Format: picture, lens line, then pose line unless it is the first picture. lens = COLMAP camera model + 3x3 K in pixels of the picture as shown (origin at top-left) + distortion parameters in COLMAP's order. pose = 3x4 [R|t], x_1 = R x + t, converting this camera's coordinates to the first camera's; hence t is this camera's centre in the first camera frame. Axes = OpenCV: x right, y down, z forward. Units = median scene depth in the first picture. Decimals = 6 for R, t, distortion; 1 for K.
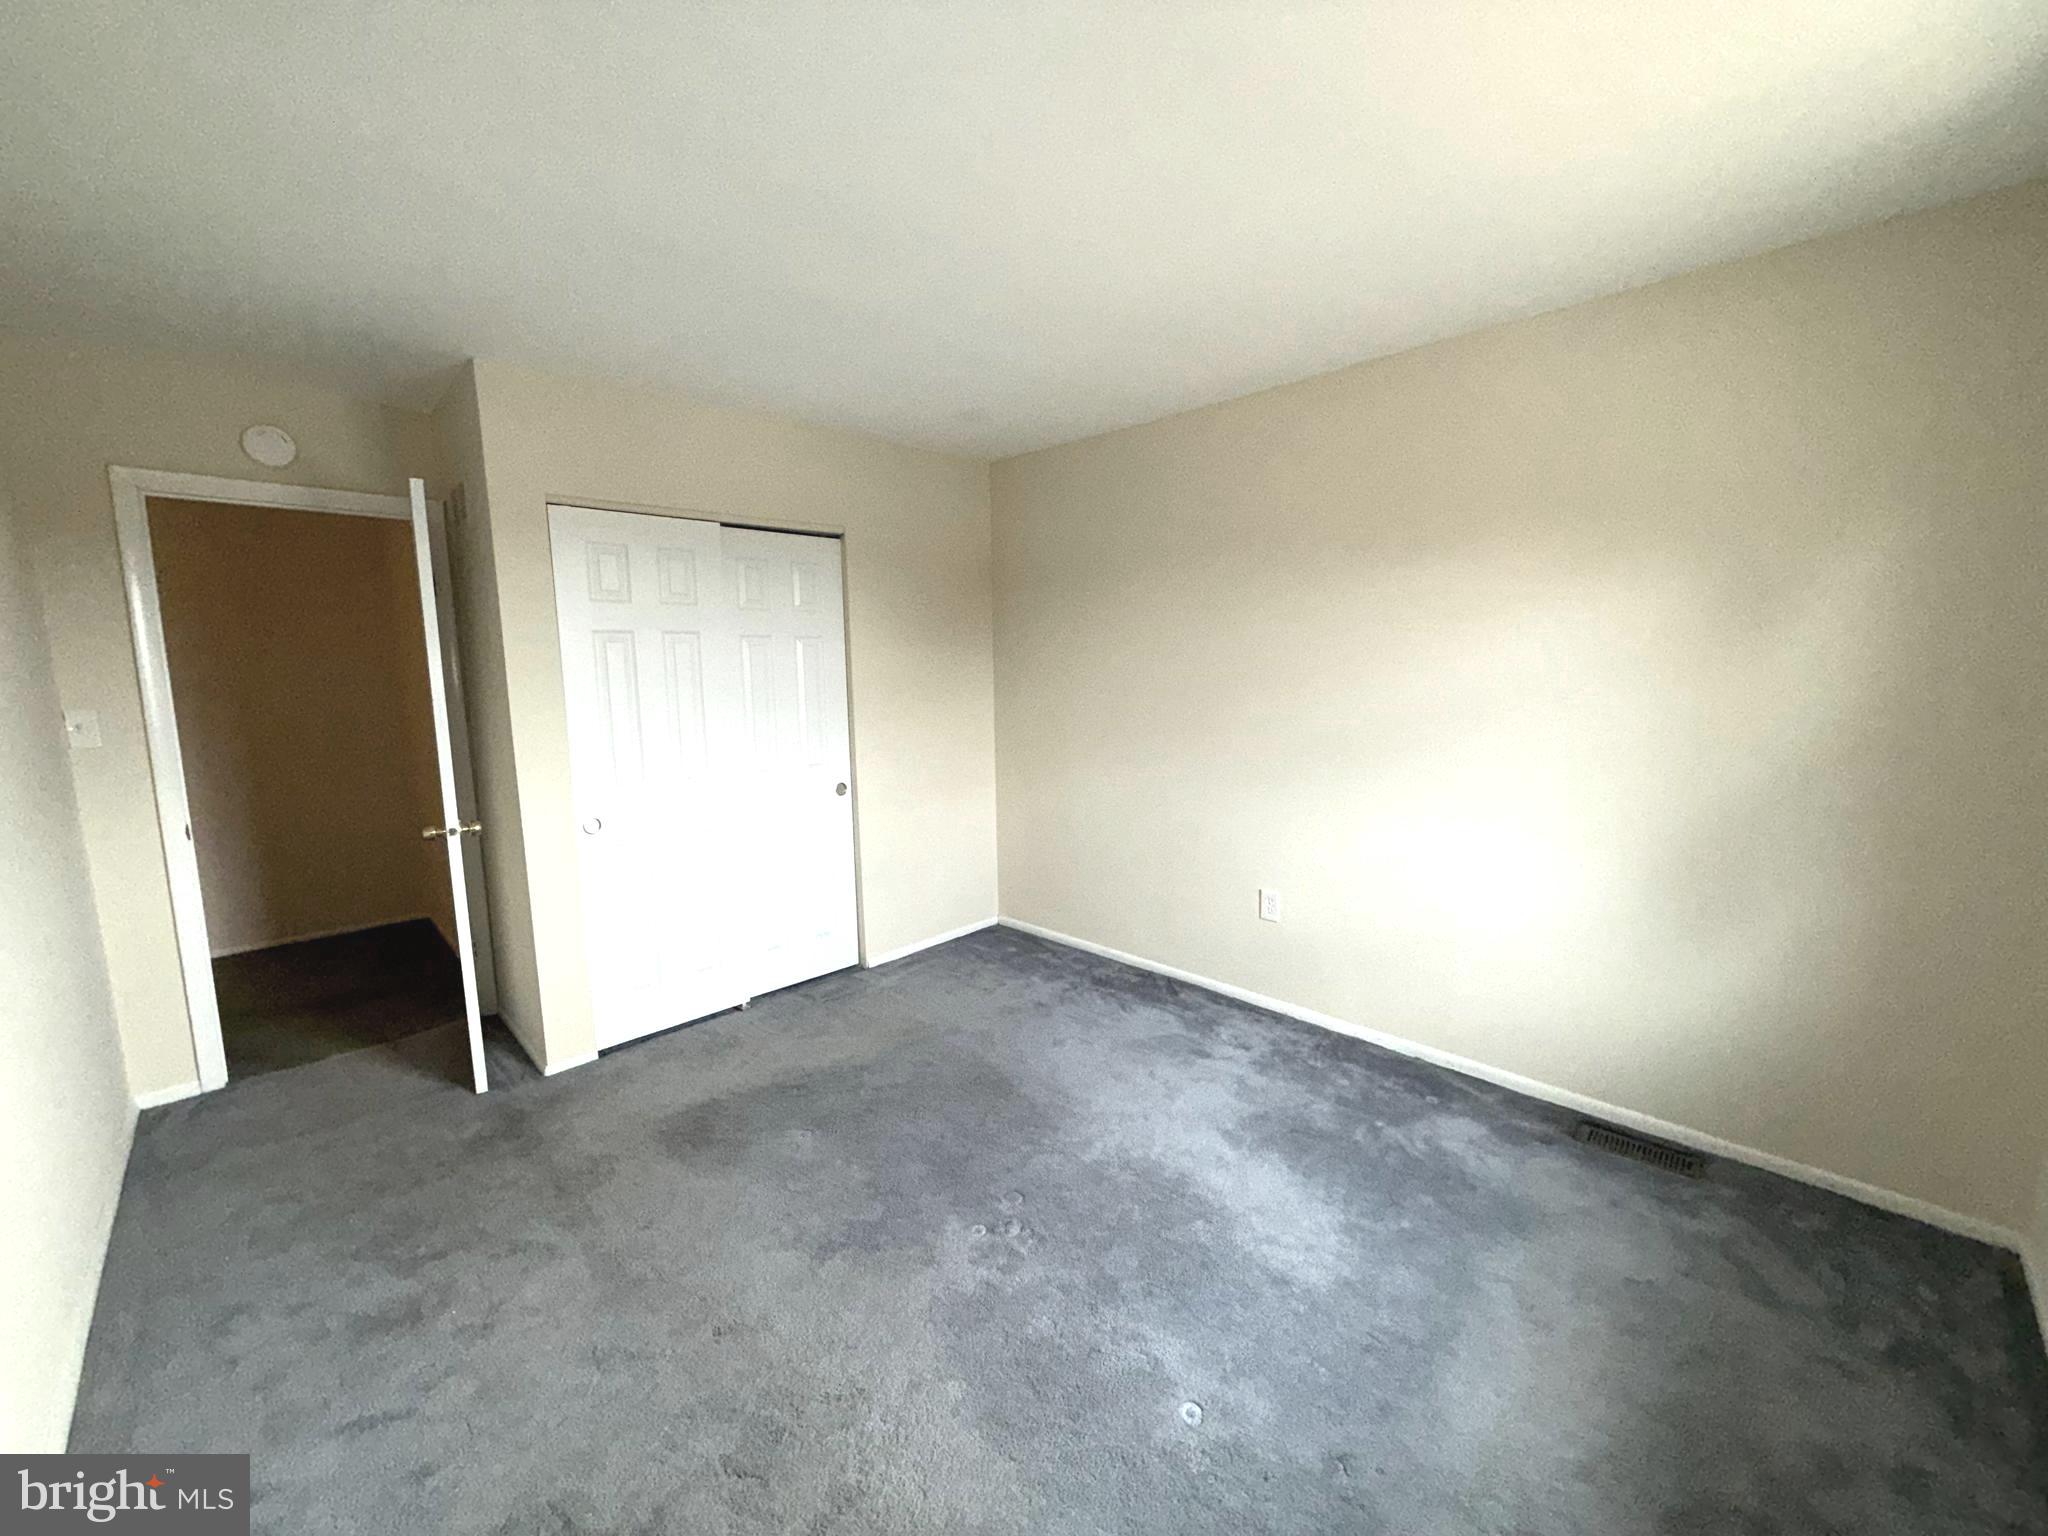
lens RADIAL K [[818.8, 0, 1017.3], [0, 818.8, 780.2], [0, 0, 1]] dist [0.002457, -0.000504]
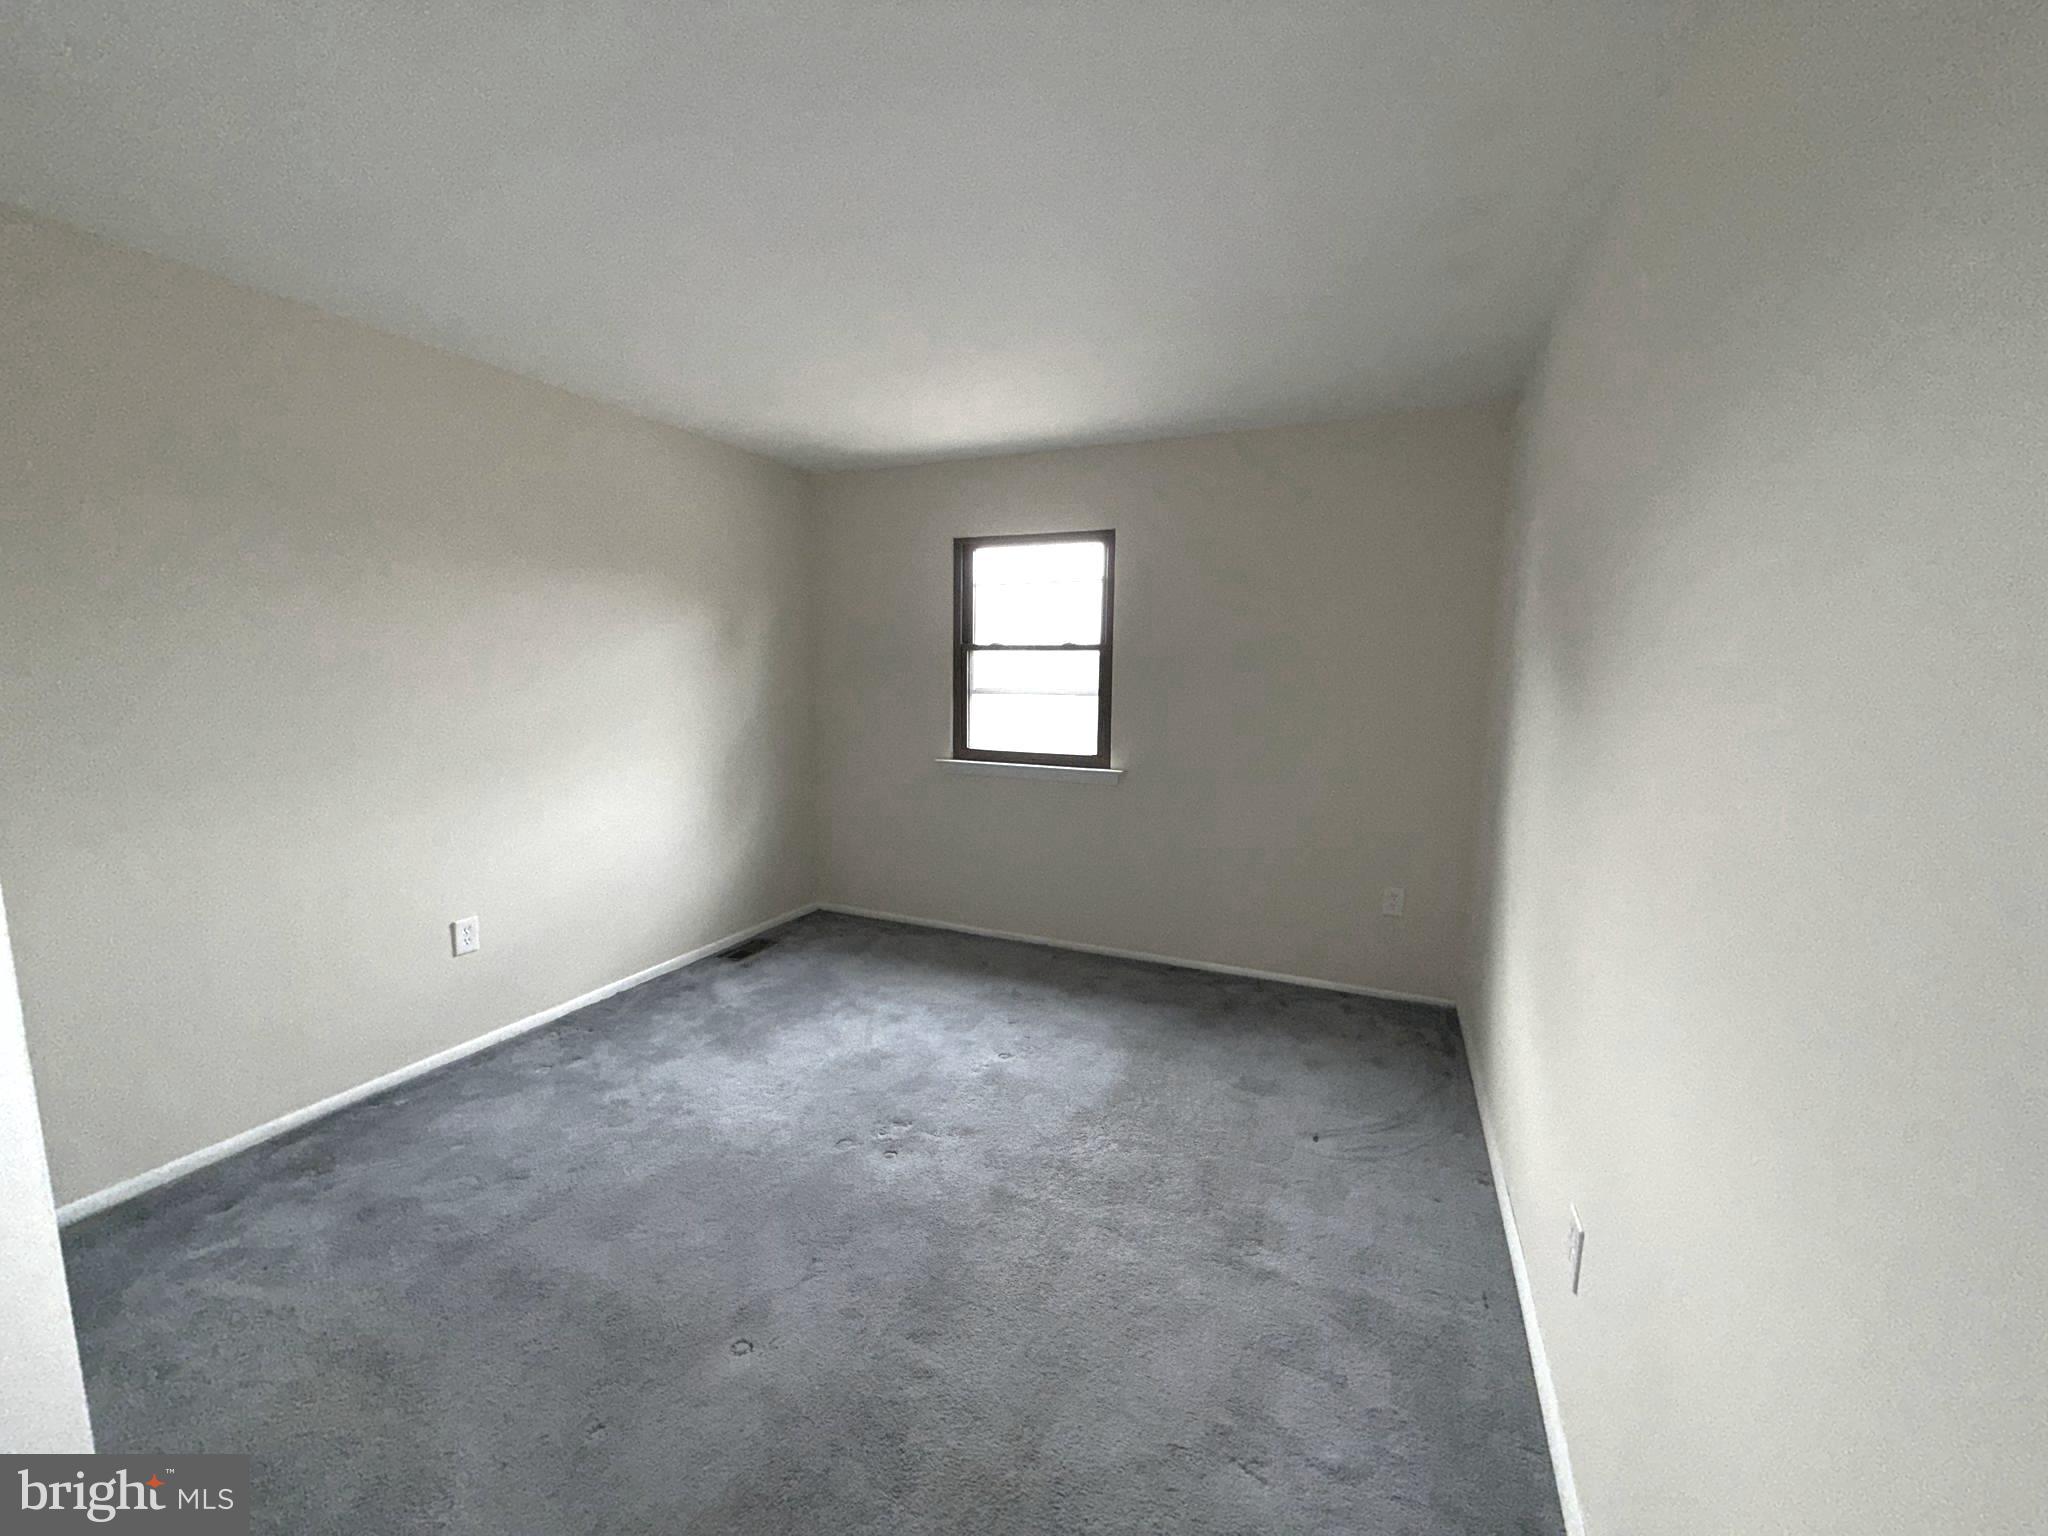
lens RADIAL K [[818.8, 0, 1024.8], [0, 818.8, 763.6], [0, 0, 1]] dist [0.002457, -0.000504]
pose [[-0.390896, -0.101984, 0.914767, -0.925139], [0.119507, 0.979807, 0.160303, -0.126682], [-0.912644, 0.171983, -0.370815, 0.966516]]
